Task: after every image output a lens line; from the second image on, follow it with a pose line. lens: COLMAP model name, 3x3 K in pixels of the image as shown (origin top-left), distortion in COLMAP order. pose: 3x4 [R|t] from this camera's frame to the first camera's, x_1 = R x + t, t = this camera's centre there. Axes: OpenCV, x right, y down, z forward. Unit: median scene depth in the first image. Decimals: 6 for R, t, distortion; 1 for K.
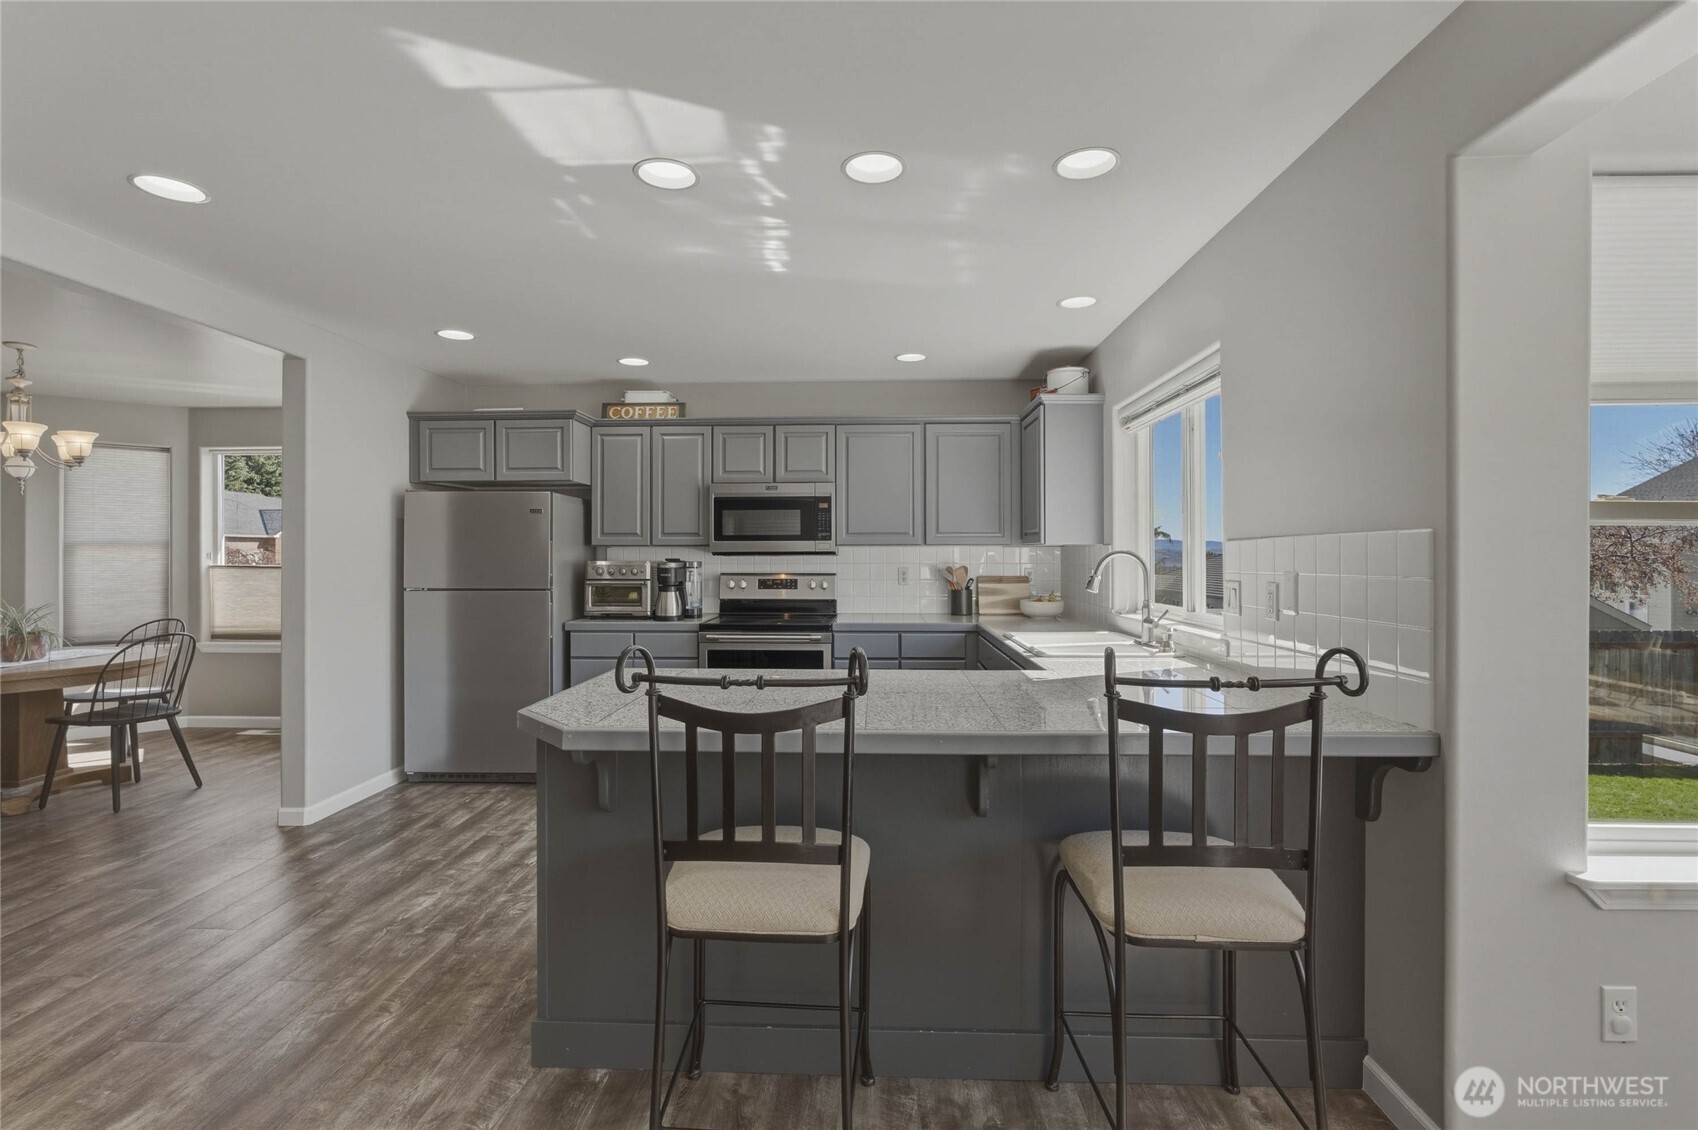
lens RADIAL K [[764.3, 0, 849.0], [0, 764.3, 565.0], [0, 0, 1]] dist [-0.001124, -0.000221]
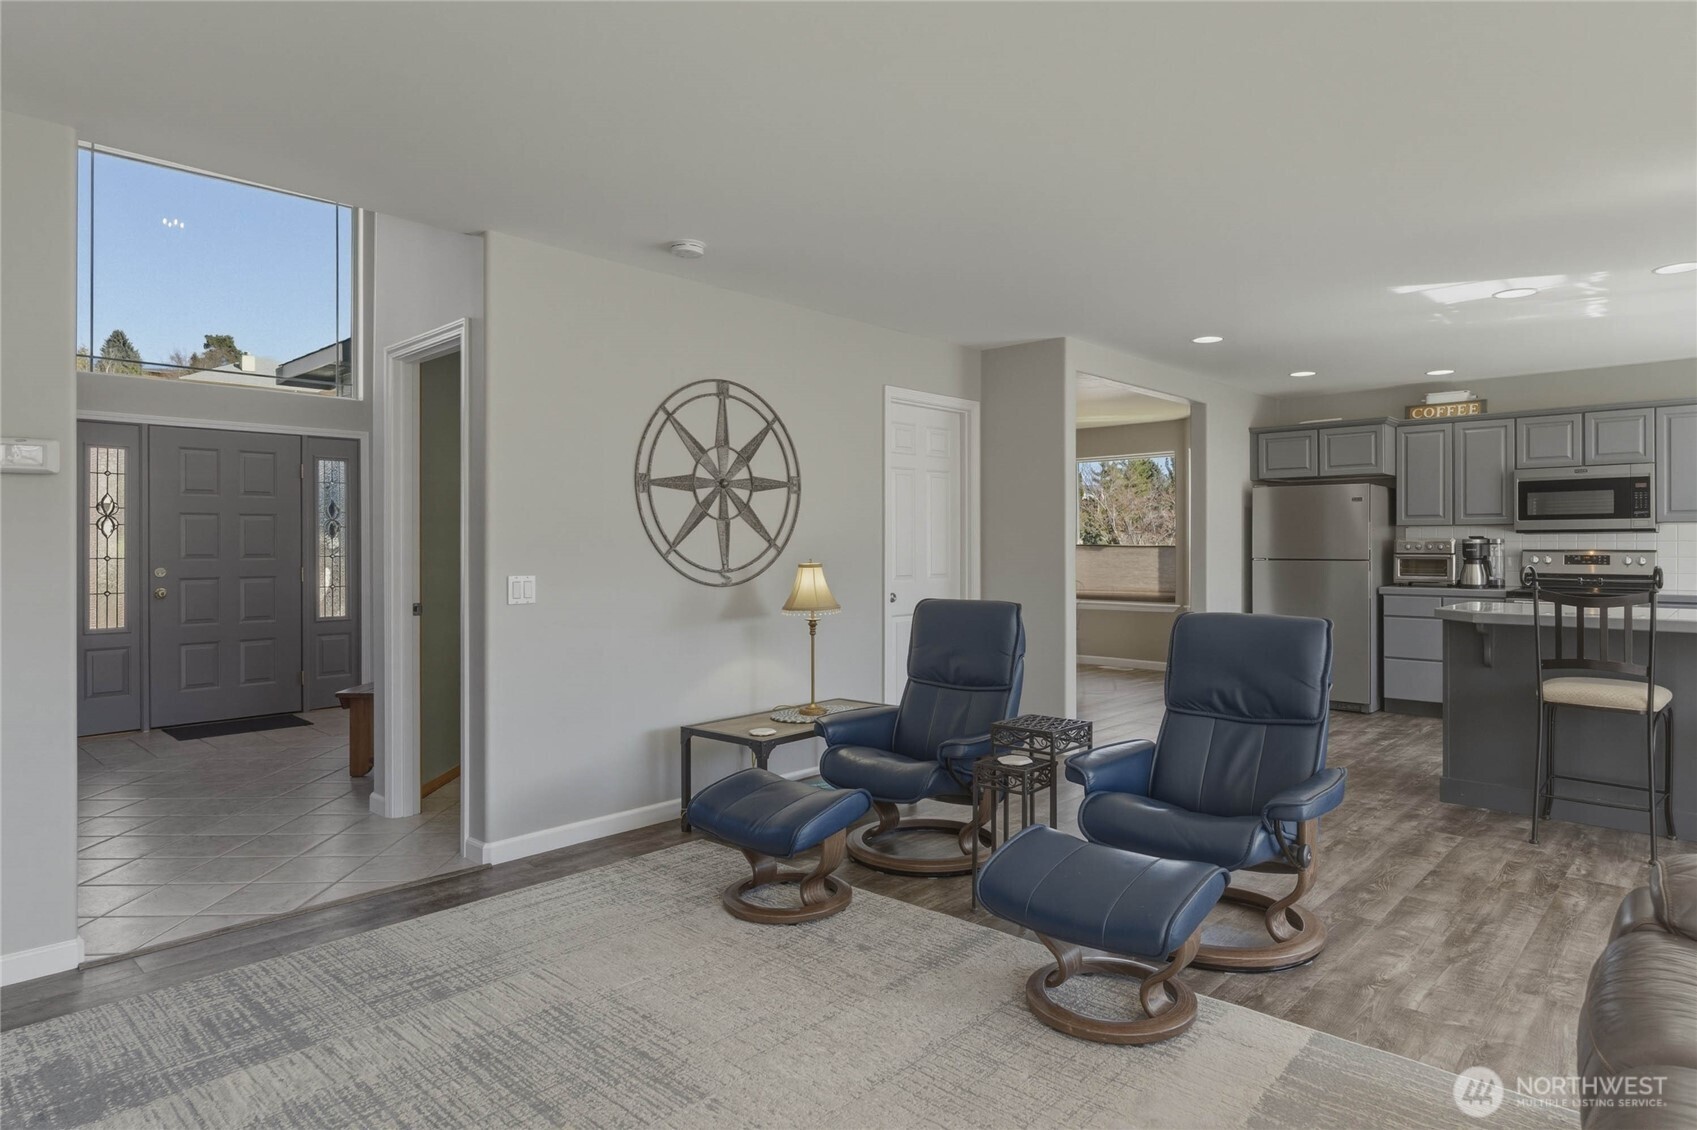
lens RADIAL K [[1017.6, 0, 850.0], [0, 1017.6, 542.7], [0, 0, 1]] dist [0.000235, 0.000610]
pose [[0.766723, -0.002077, -0.641975, 0.031843], [-0.009007, 0.999862, -0.013993, 0.031307], [0.641915, 0.016511, 0.766598, -0.781924]]
